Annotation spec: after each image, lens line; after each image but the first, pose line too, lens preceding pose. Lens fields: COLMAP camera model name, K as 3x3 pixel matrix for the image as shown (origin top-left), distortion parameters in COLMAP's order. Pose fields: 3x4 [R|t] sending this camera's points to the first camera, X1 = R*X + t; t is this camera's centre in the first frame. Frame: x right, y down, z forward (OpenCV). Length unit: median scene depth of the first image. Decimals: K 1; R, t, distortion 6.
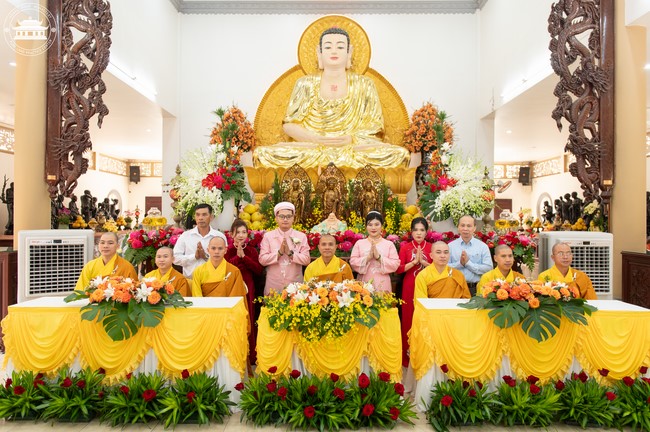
lens RADIAL K [[467.0, 0, 316.1], [0, 467.0, 218.9], [0, 0, 1]] dist [-0.002265, 0.001140]
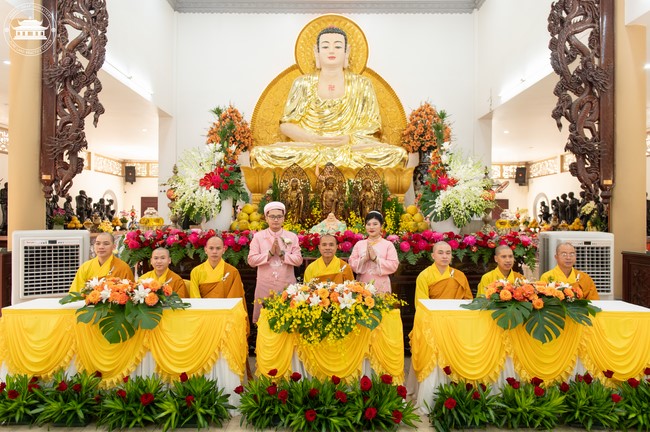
lens RADIAL K [[467.0, 0, 316.1], [0, 467.0, 218.9], [0, 0, 1]] dist [-0.002265, 0.001140]
pose [[0.999962, -0.000649, 0.008652, -0.006675], [0.000657, 0.999999, -0.000957, 0.000781], [-0.008651, 0.000963, 0.999962, 0.010894]]
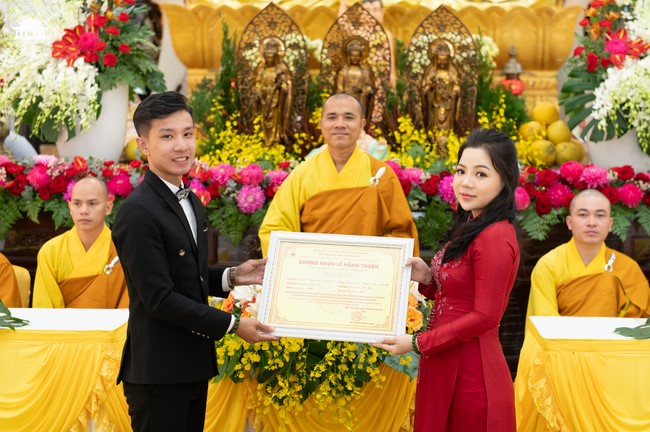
lens RADIAL K [[1184.2, 0, 302.7], [0, 1184.2, 214.8], [0, 0, 1]] dist [-0.009377, -0.103382]
pose [[0.998947, 0.006188, -0.045462, 0.037506], [-0.002898, 0.997394, 0.072090, -0.004303], [0.045790, -0.071882, 0.996362, -0.089868]]
